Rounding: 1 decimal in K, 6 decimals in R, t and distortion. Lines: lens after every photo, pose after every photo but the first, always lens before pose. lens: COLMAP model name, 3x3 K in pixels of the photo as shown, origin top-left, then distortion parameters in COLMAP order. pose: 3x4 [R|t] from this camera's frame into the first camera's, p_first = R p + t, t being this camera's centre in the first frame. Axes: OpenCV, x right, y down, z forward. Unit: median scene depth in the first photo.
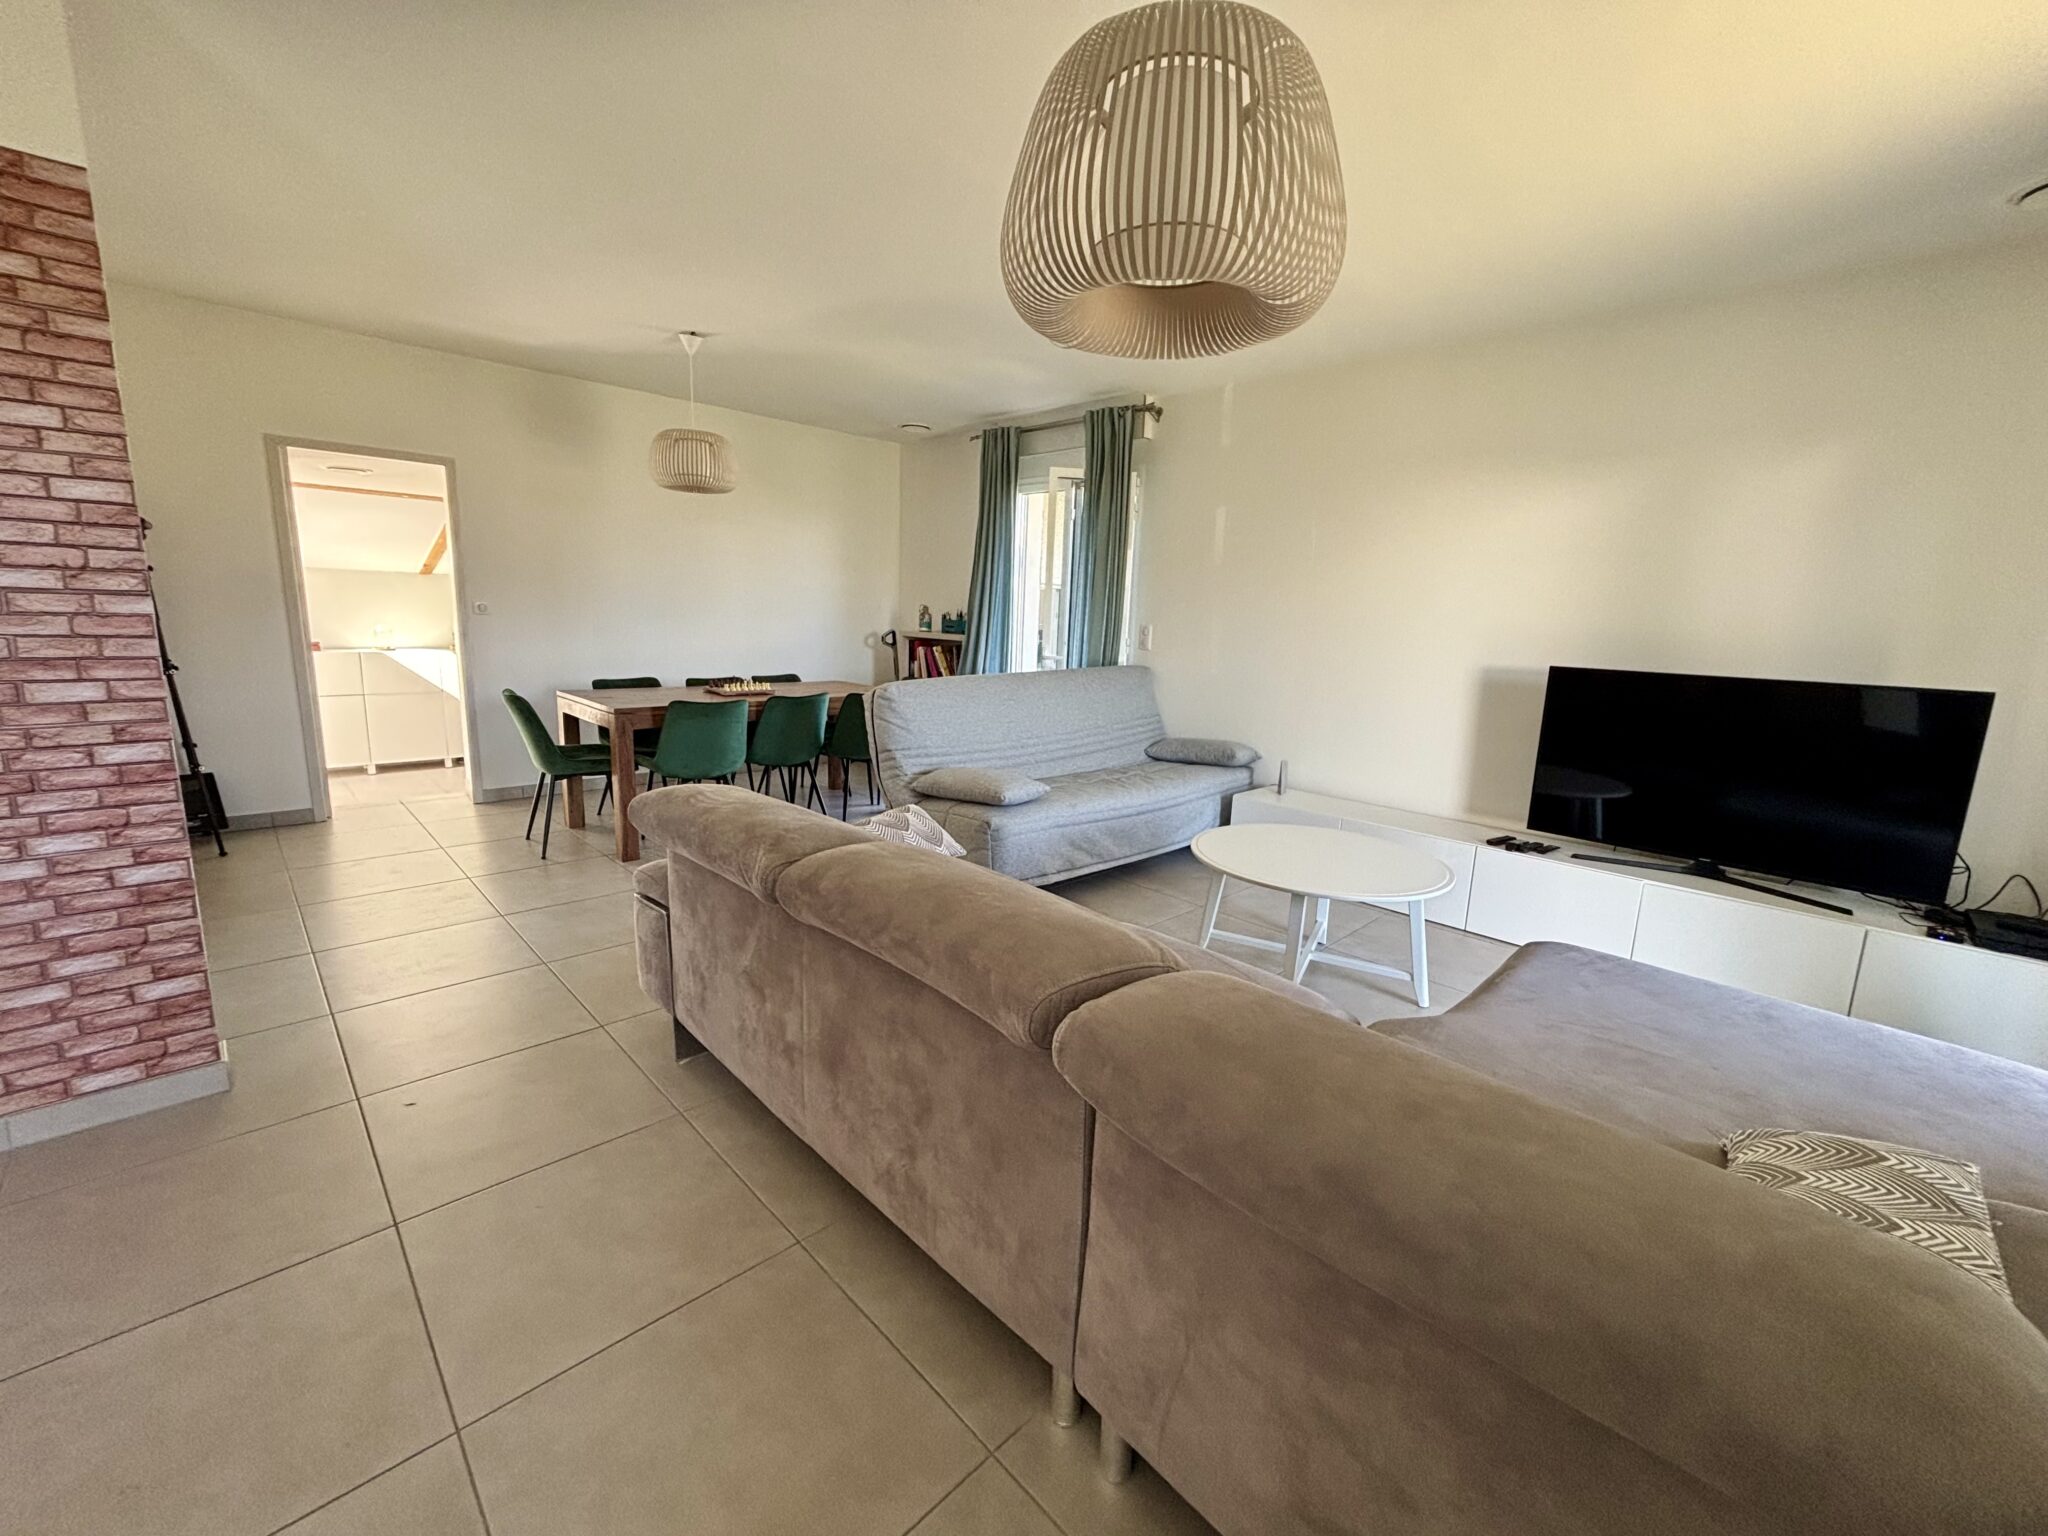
lens RADIAL K [[824.4, 0, 1022.1], [0, 824.4, 764.3], [0, 0, 1]] dist [-0.011477, 0.000769]
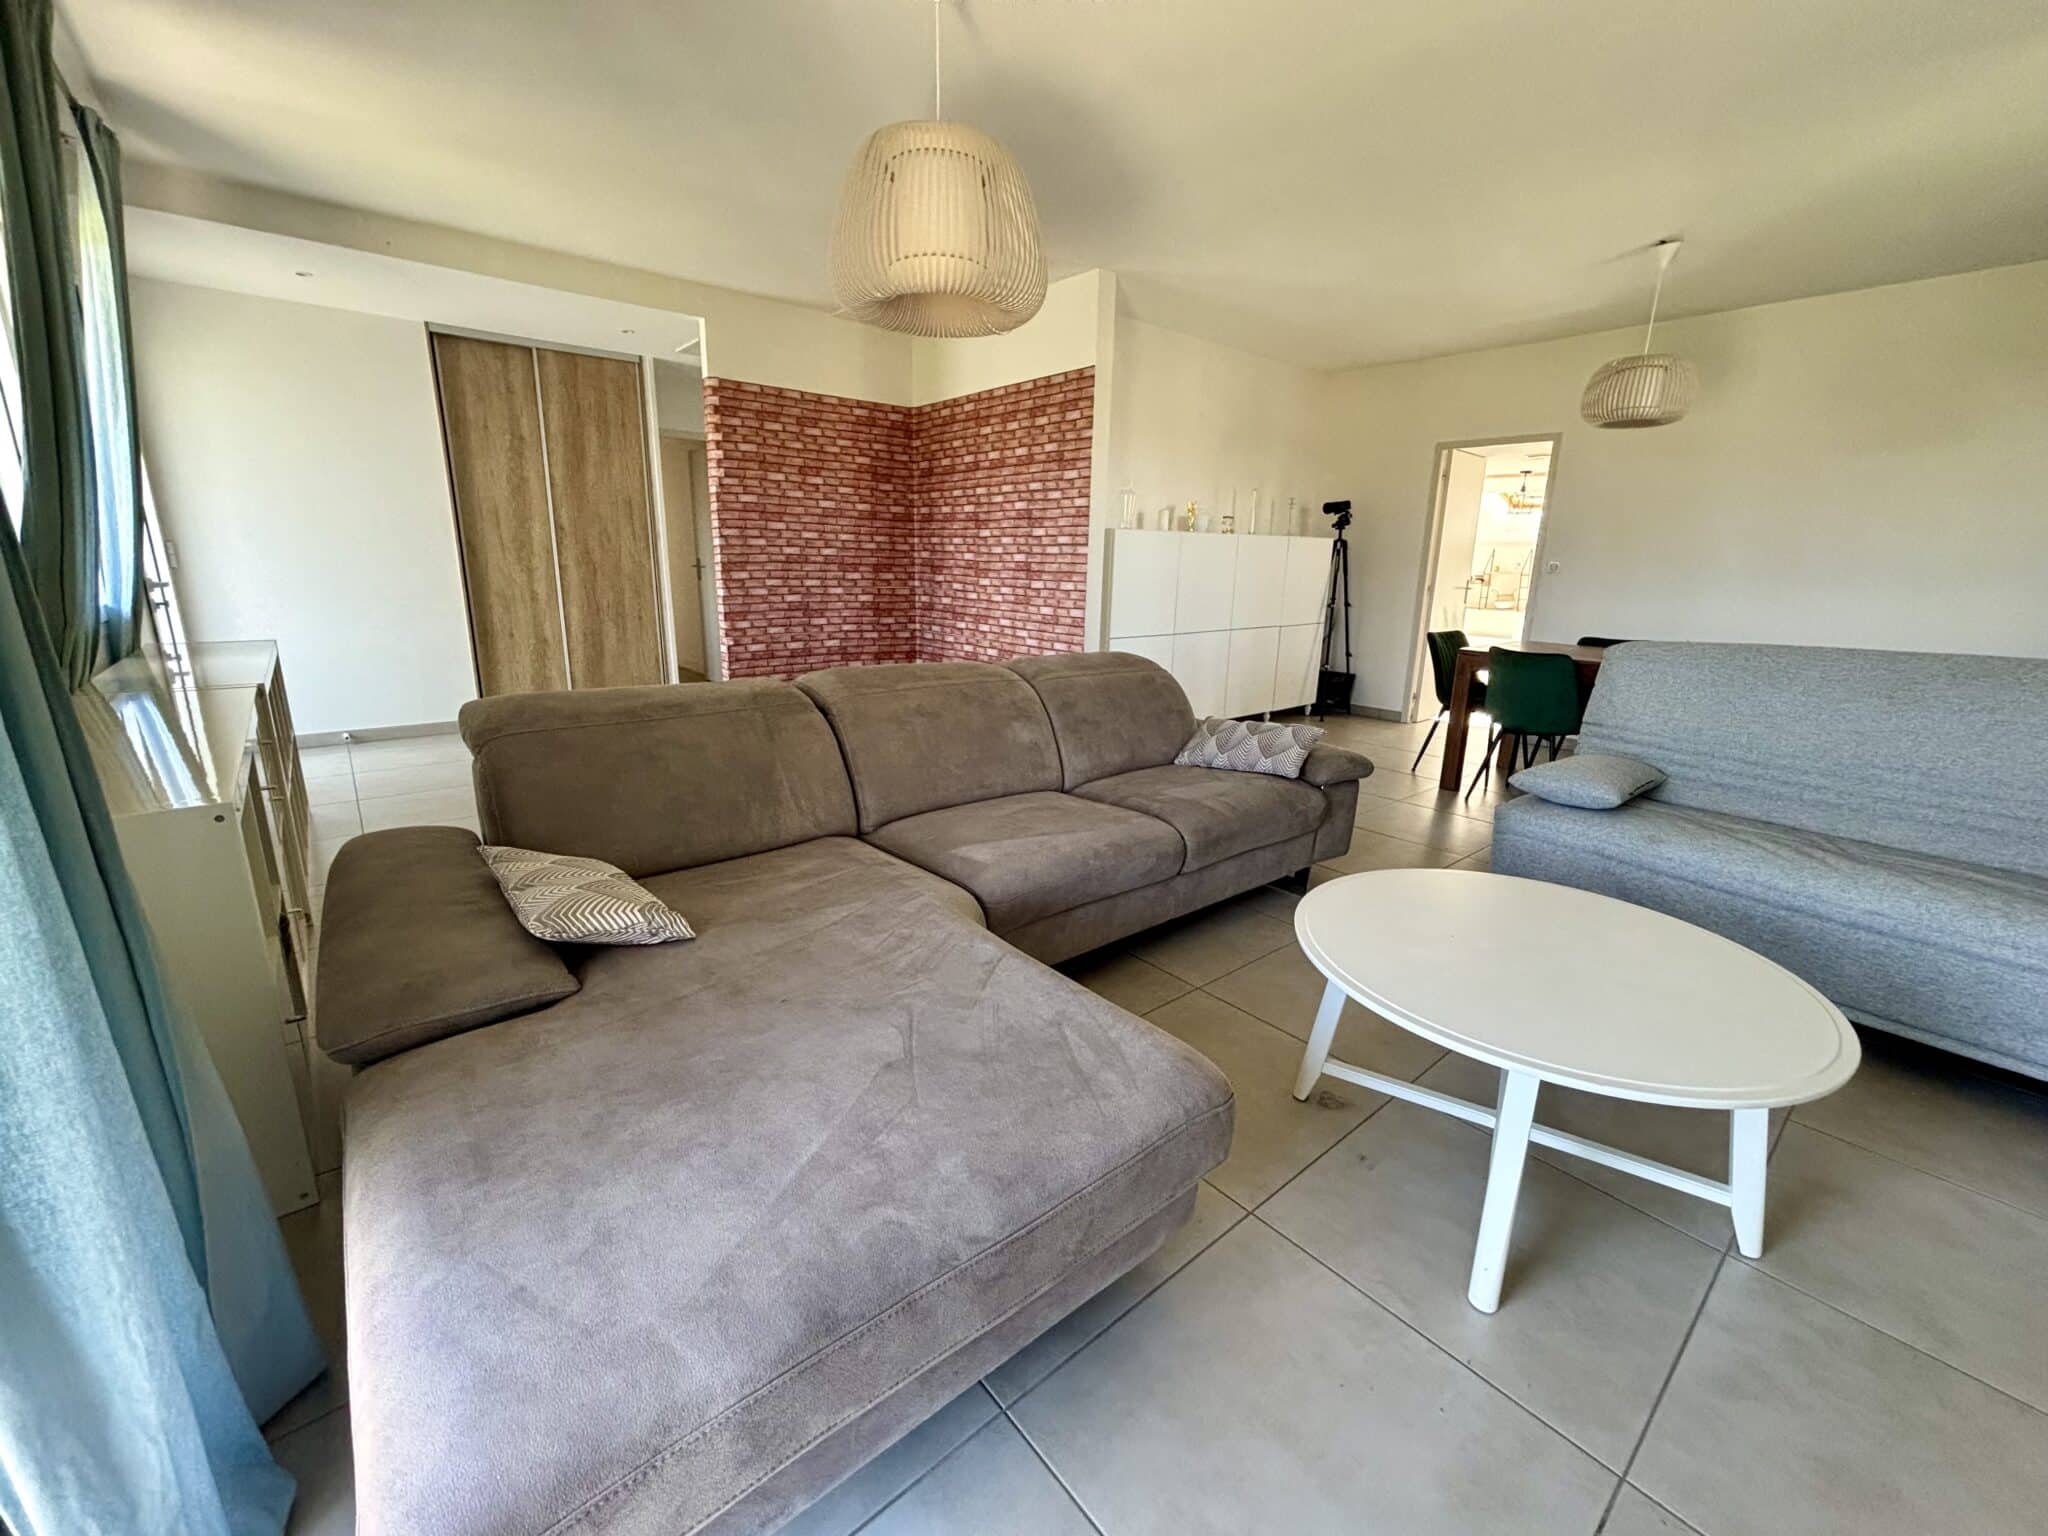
lens RADIAL K [[824.4, 0, 1021.8], [0, 824.4, 764.4], [0, 0, 1]] dist [-0.011477, 0.000769]
pose [[-0.077451, 0.206109, -0.975459, 1.393833], [-0.202876, 0.954670, 0.217825, -0.086375], [0.976137, 0.214768, -0.032126, 1.048475]]
